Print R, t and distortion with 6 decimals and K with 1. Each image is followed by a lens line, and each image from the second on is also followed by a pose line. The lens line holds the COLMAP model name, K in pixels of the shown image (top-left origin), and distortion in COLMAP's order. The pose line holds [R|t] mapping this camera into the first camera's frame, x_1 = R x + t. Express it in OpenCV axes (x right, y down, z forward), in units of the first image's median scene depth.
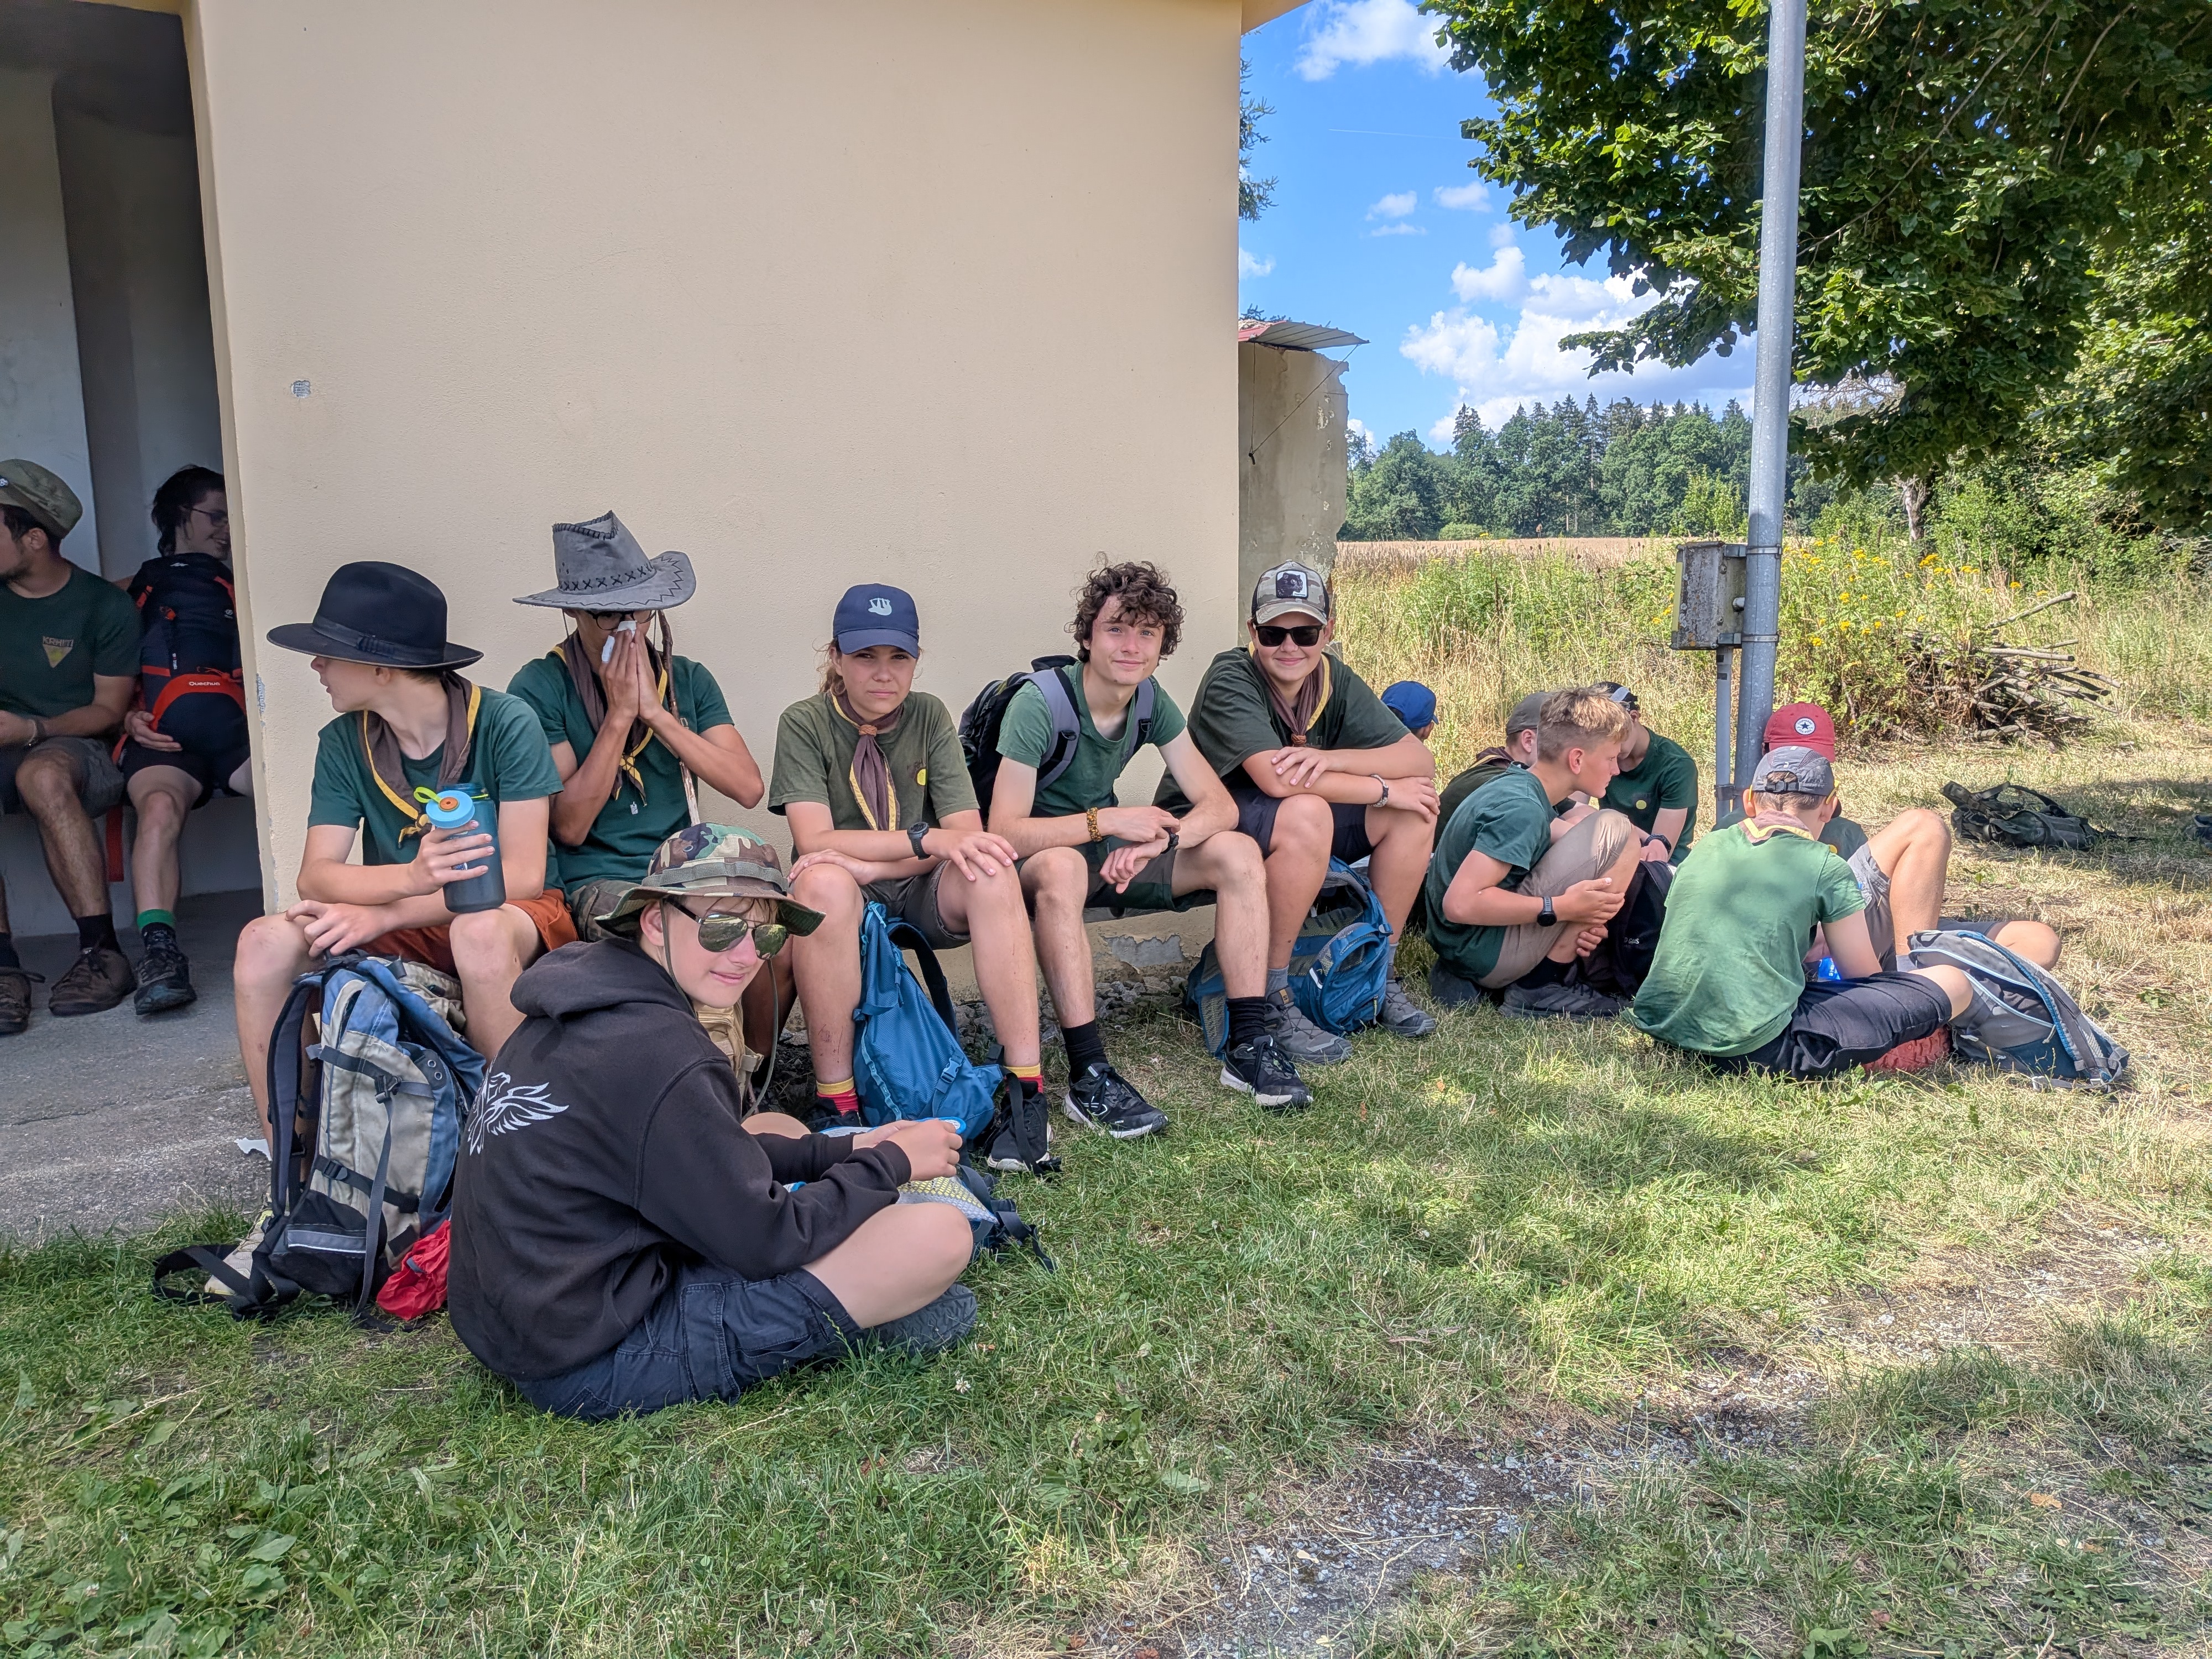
lens RADIAL K [[1549.8, 0, 1105.9], [0, 1549.8, 833.2], [0, 0, 1]] dist [-0.003381, 0.000138]
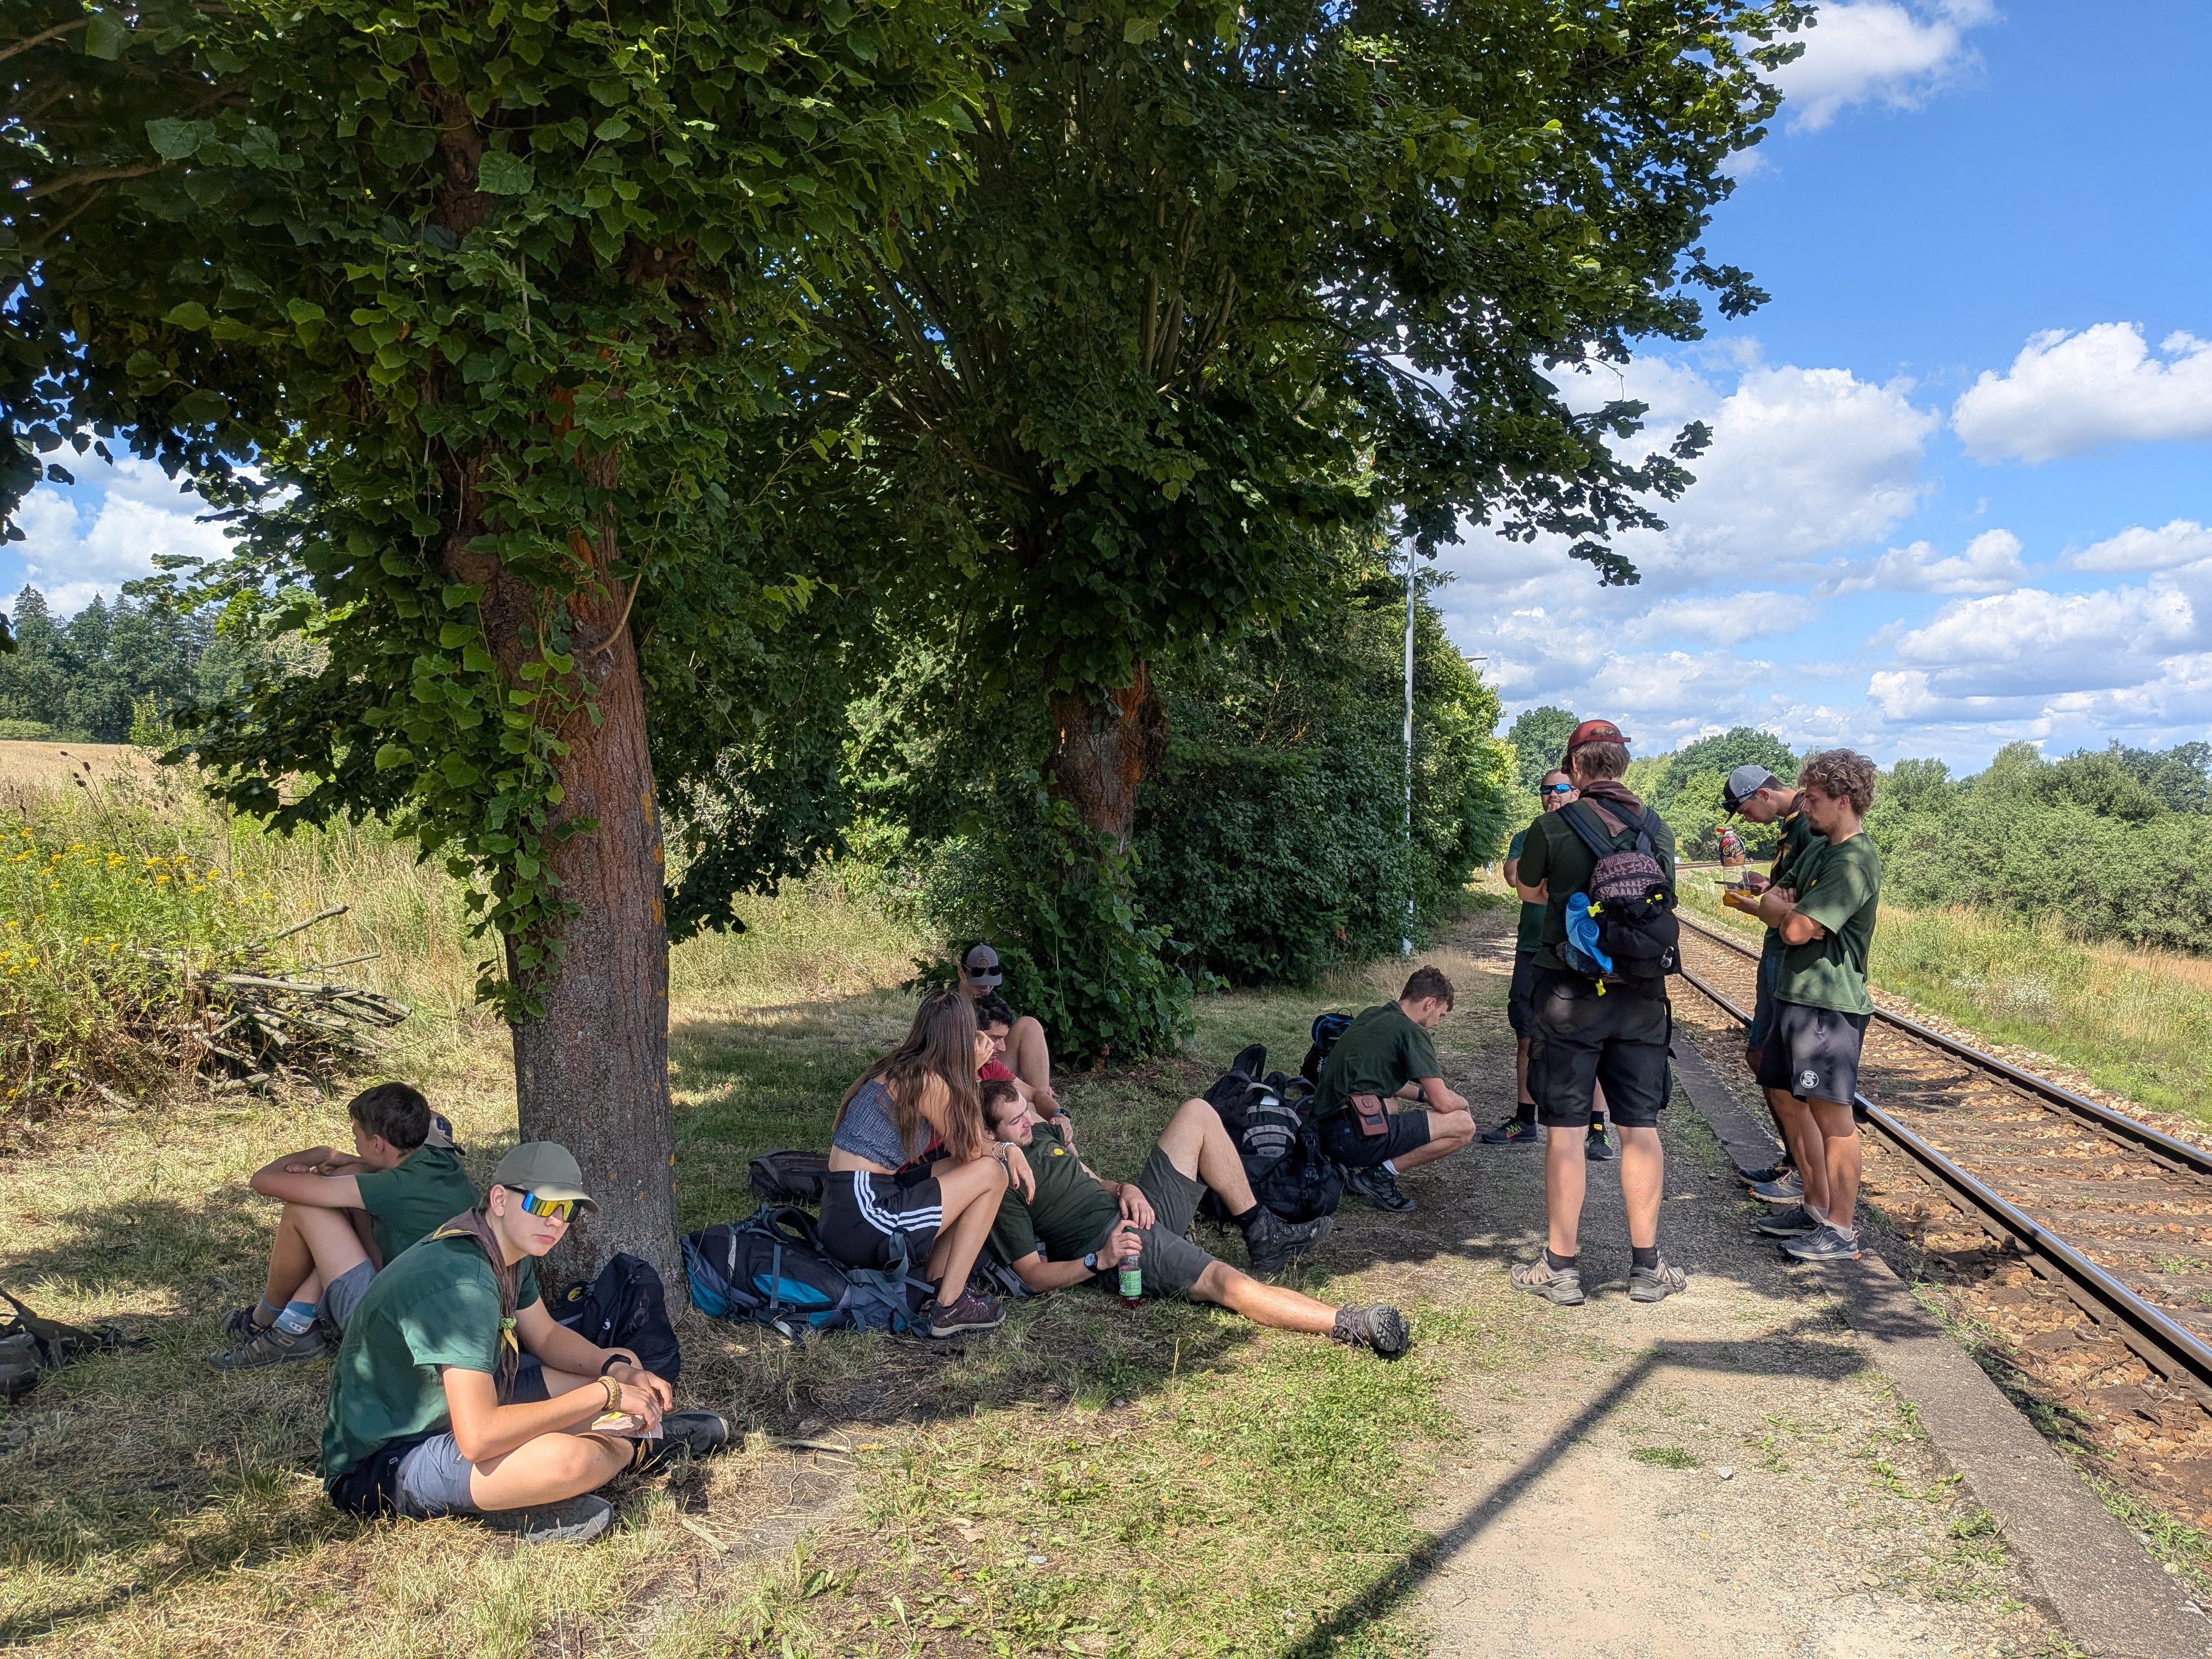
lens RADIAL K [[1549.8, 0, 1107.0], [0, 1549.8, 834.6], [0, 0, 1]] dist [-0.003381, 0.000138]
pose [[0.673753, 0.023642, 0.738578, 0.283282], [0.079562, 0.991357, -0.104312, -0.072828], [-0.734661, 0.129043, 0.666049, 0.135483]]
